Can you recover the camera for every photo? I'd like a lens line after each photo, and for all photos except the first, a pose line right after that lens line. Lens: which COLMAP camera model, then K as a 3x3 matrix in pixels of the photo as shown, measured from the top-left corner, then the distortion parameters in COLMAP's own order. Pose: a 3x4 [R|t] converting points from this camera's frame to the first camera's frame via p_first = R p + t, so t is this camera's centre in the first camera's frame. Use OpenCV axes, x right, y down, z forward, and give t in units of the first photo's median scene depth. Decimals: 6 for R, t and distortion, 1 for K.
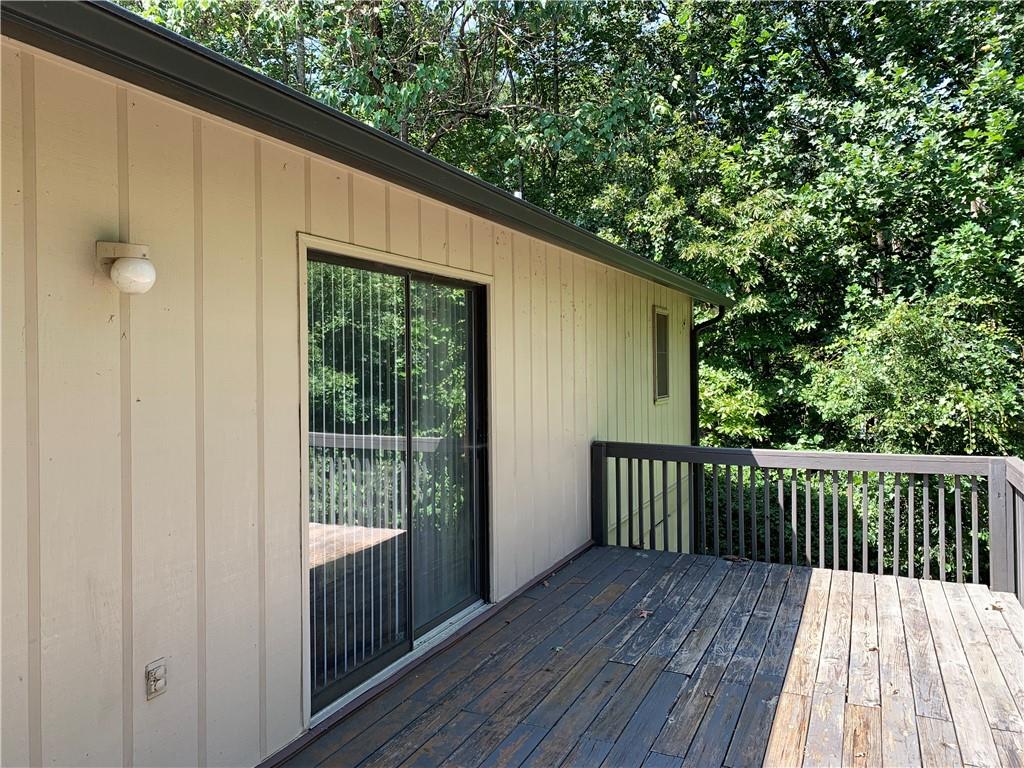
lens RADIAL K [[770.0, 0, 512.0], [0, 770.0, 384.0], [0, 0, 1]] dist [0.006399, -0.007566]
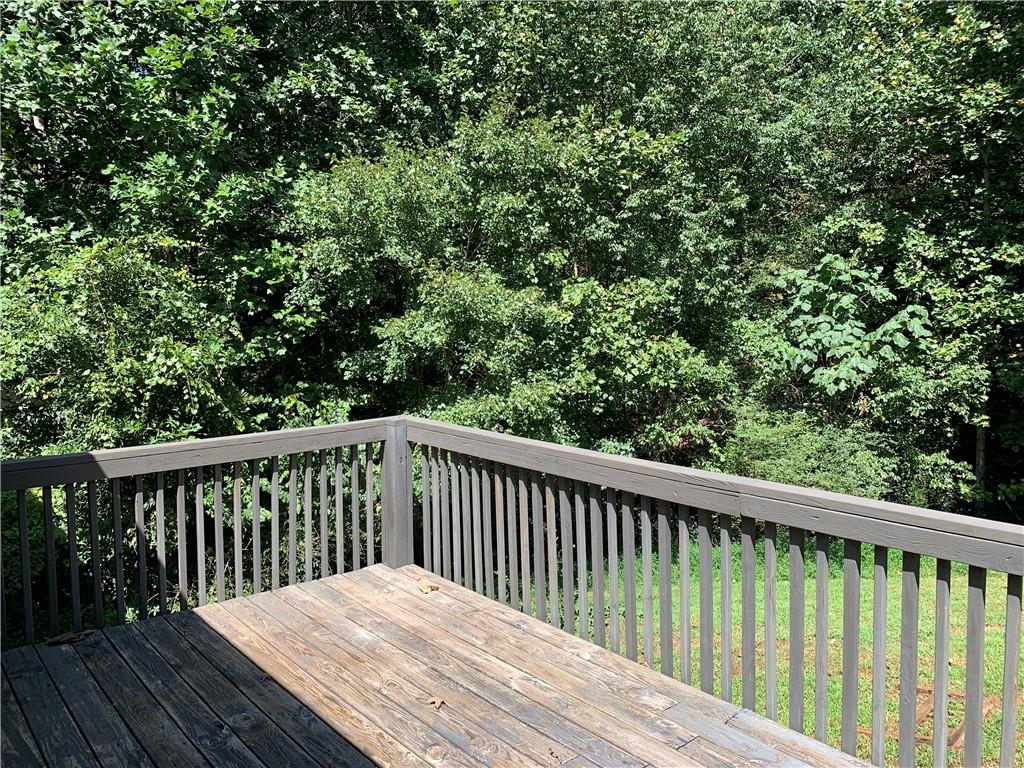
lens RADIAL K [[770.0, 0, 512.0], [0, 770.0, 384.0], [0, 0, 1]] dist [0.006399, -0.007566]
pose [[0.419864, -0.084855, 0.903612, -0.063562], [0.024981, 0.996323, 0.081953, -0.009053], [-0.907243, -0.011836, 0.420440, 0.280471]]
